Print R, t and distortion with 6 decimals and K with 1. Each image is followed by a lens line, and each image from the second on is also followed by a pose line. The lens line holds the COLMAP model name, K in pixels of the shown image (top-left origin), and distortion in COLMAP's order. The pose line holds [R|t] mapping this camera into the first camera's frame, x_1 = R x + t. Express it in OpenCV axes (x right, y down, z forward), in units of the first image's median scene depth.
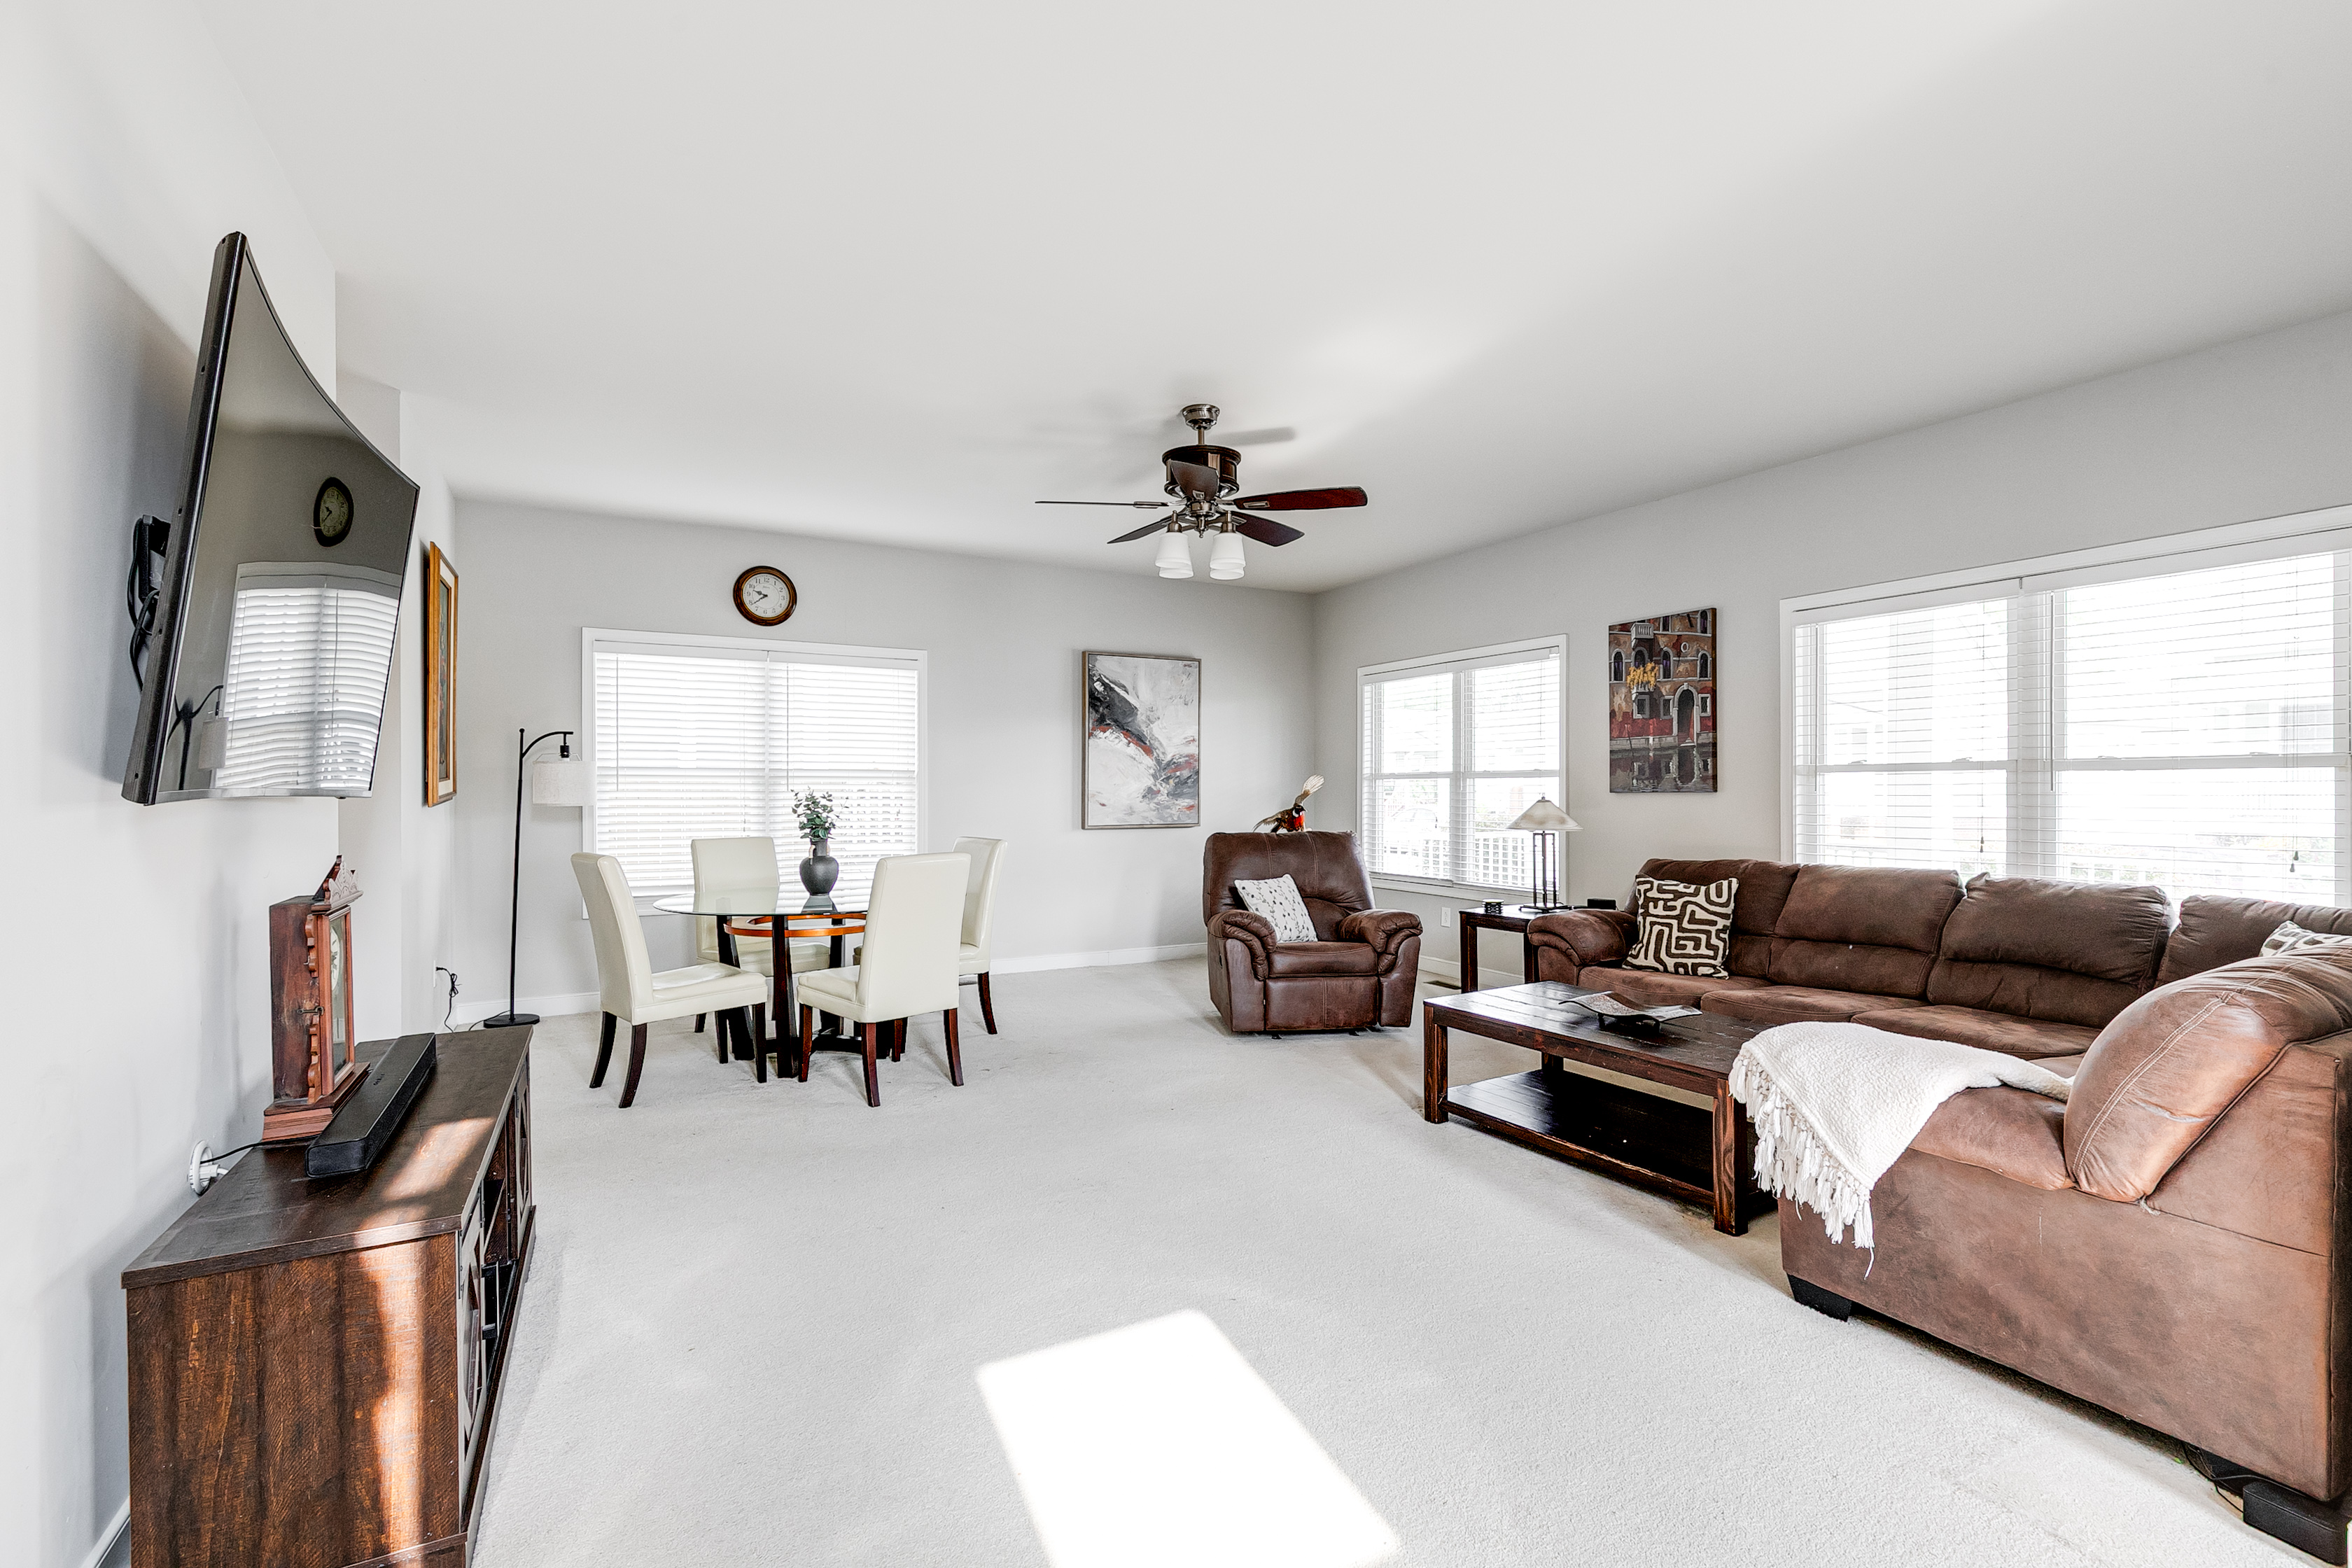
lens RADIAL K [[1056.2, 0, 1179.1], [0, 1056.2, 782.1], [0, 0, 1]] dist [0.006855, -0.001404]
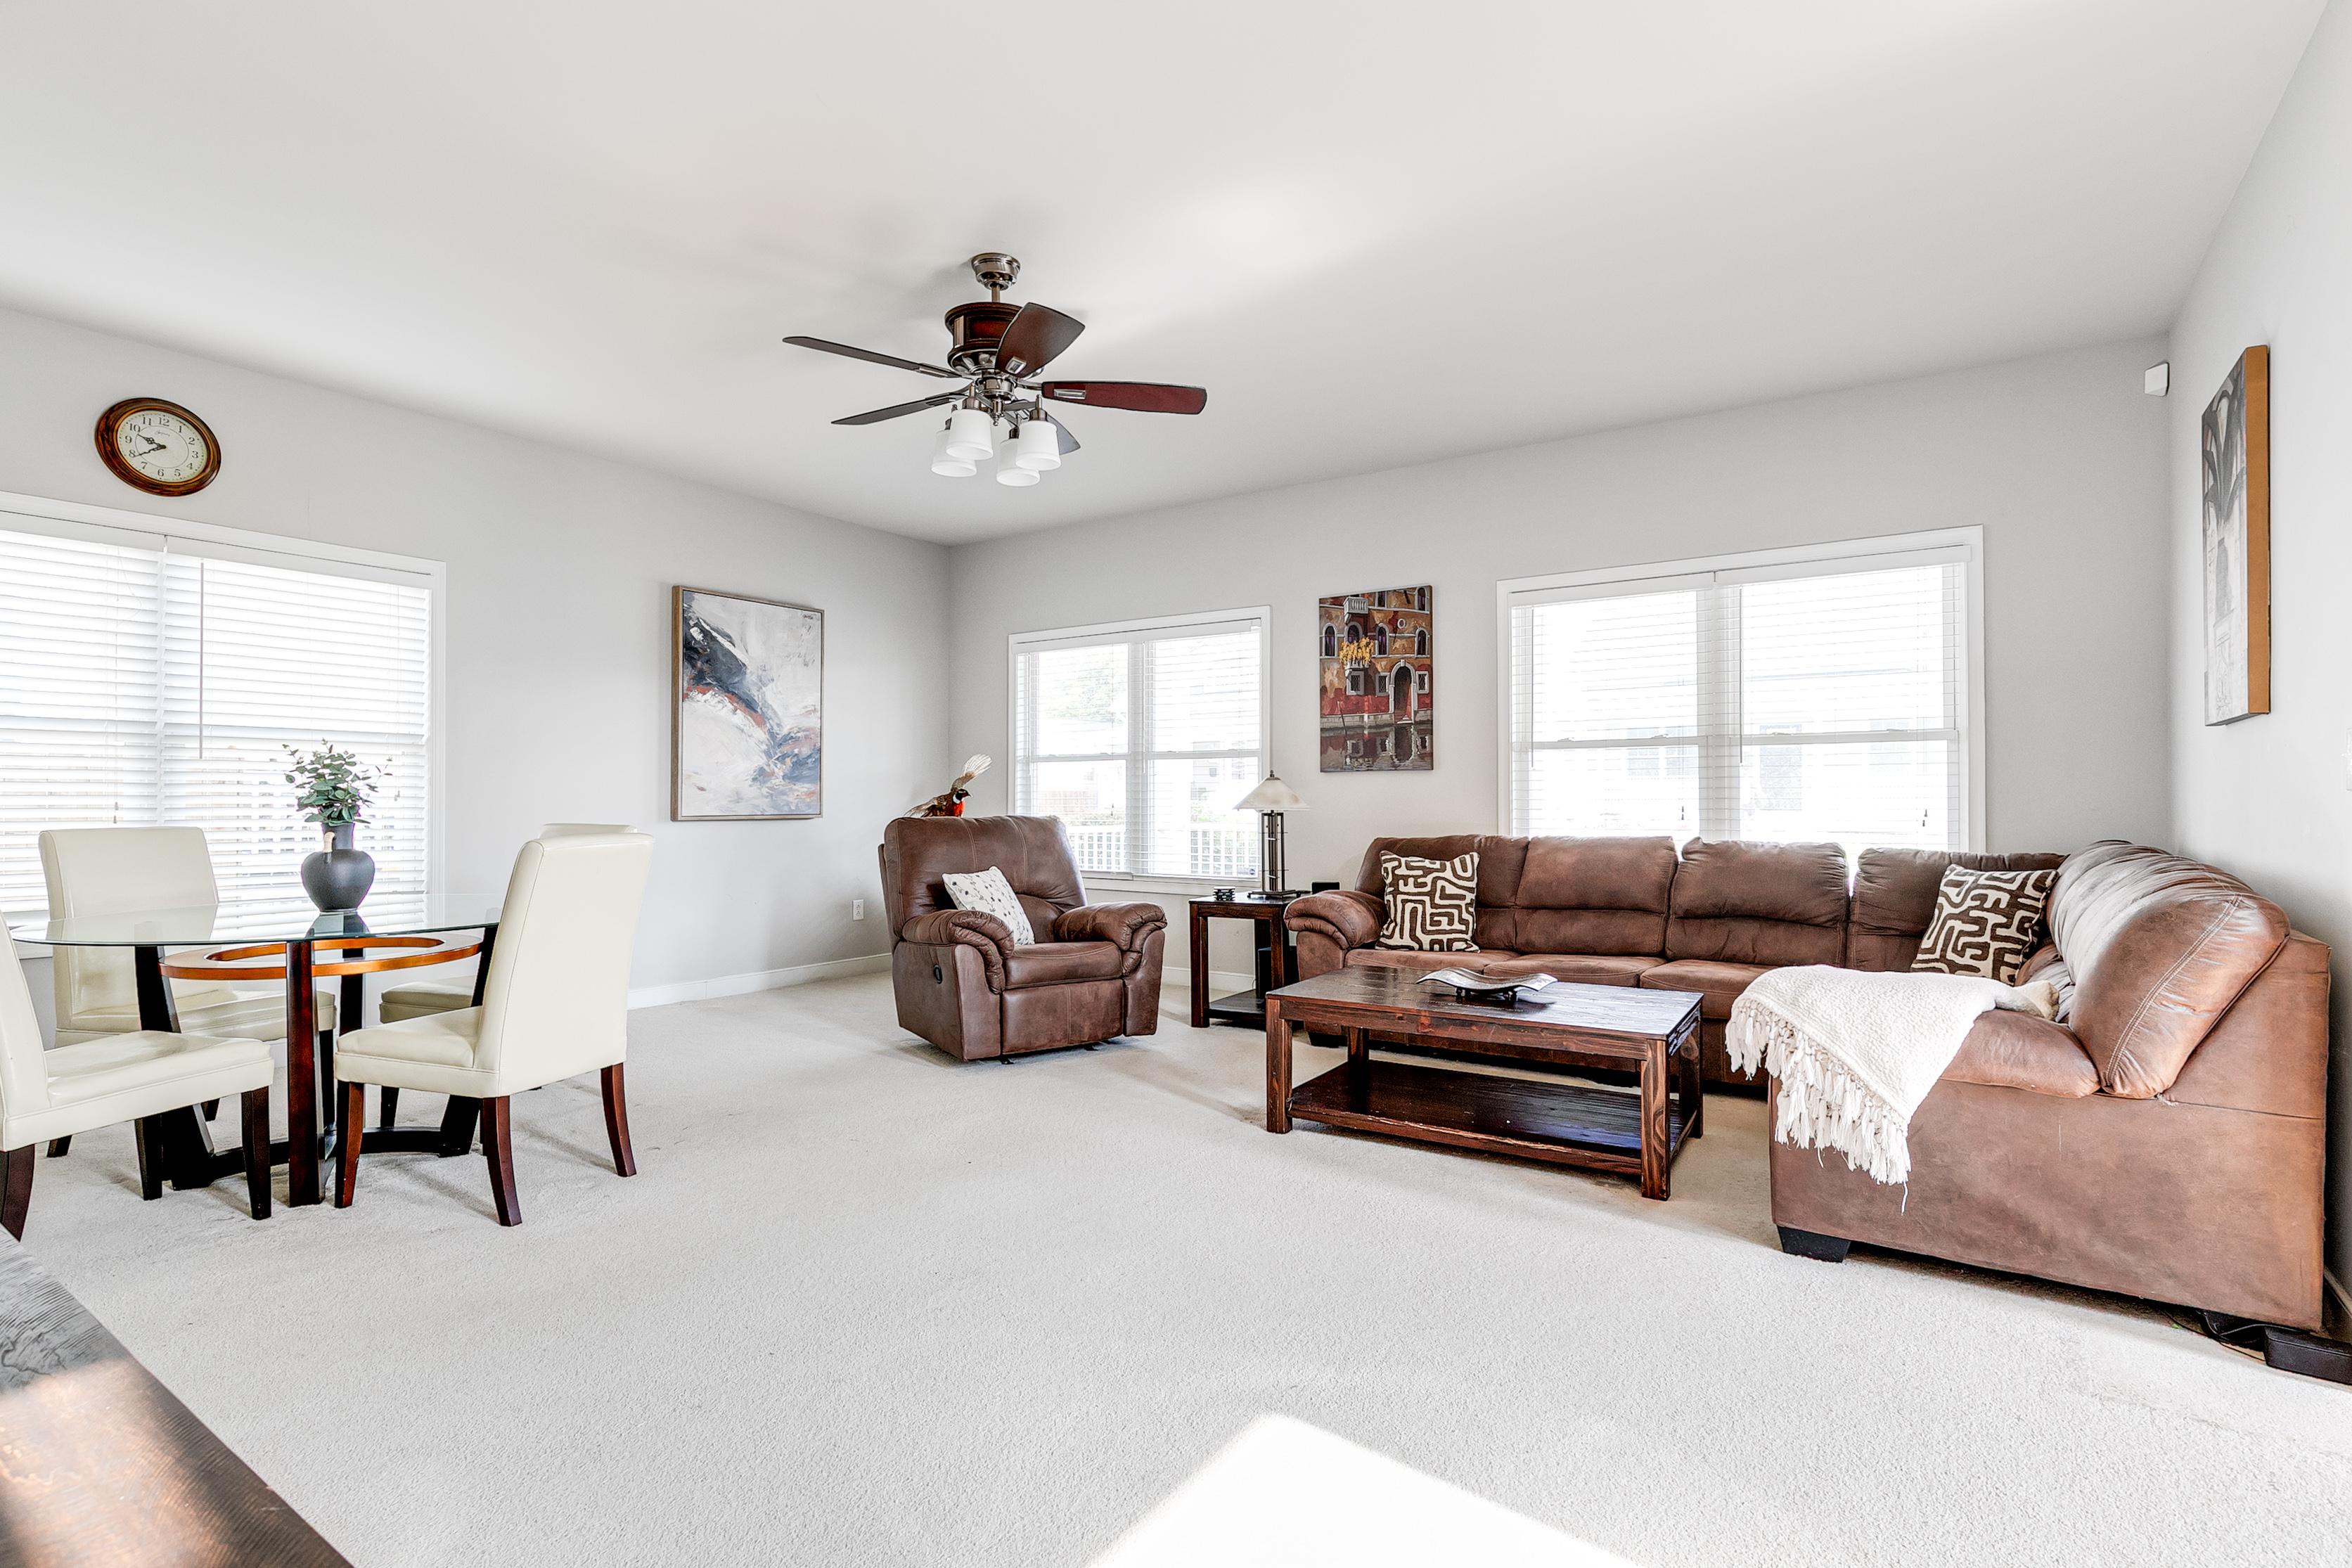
lens RADIAL K [[1136.9, 0, 1187.8], [0, 1136.9, 784.5], [0, 0, 1]] dist [-0.000025, -0.001078]
pose [[0.890377, 0.006699, 0.455174, -0.198453], [-0.004012, 0.999968, -0.006870, 0.033747], [-0.455206, 0.004291, 0.890376, 0.159688]]
